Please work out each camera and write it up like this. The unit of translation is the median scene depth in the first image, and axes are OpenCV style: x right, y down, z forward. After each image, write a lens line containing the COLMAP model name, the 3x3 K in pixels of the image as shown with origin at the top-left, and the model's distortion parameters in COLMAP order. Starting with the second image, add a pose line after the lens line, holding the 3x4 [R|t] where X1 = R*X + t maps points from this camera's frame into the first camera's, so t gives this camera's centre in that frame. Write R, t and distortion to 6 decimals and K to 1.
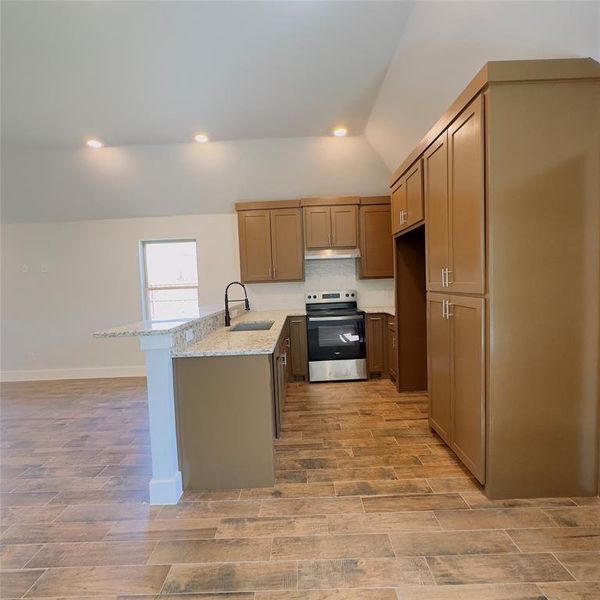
lens RADIAL K [[318.4, 0, 299.7], [0, 318.4, 300.3], [0, 0, 1]] dist [-0.002466, 0.000565]
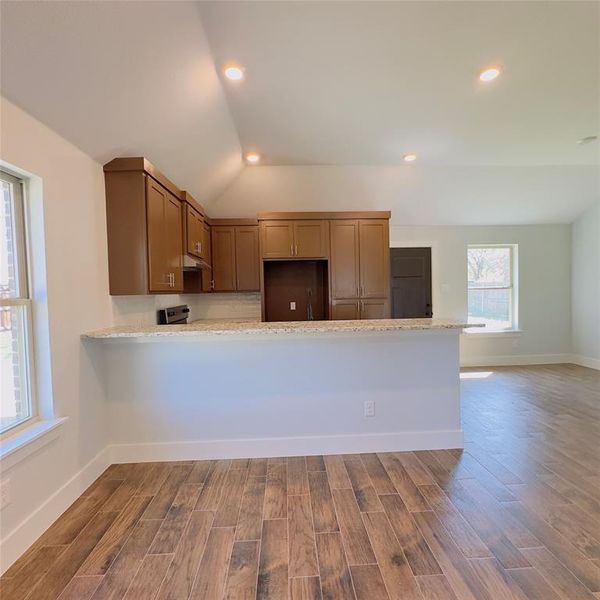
lens RADIAL K [[318.4, 0, 300.9], [0, 318.4, 299.7], [0, 0, 1]] dist [-0.002466, 0.000565]
pose [[-0.051521, 0.011042, 0.998611, -1.301142], [0.078340, 0.996902, -0.006981, -0.025537], [-0.995594, 0.077872, -0.052227, 1.241425]]
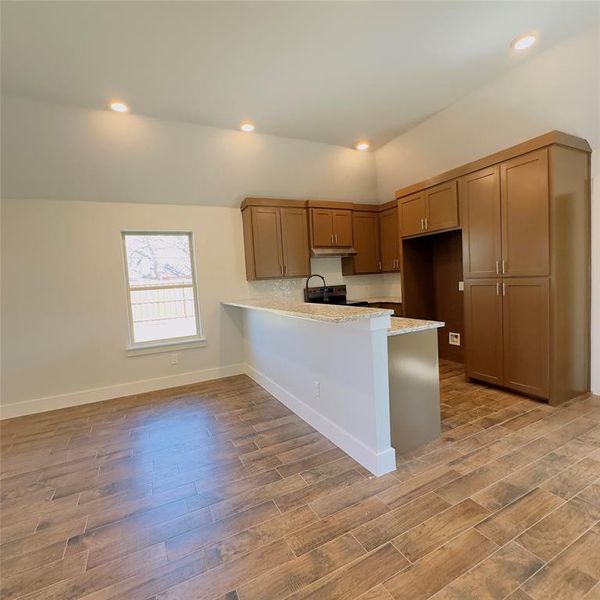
lens RADIAL K [[318.4, 0, 299.6], [0, 318.4, 300.8], [0, 0, 1]] dist [-0.002466, 0.000565]
pose [[0.889509, -0.044043, 0.454790, -0.837301], [0.049667, 0.998766, -0.000419, 0.029740], [-0.454210, 0.022961, 0.890599, 0.111872]]
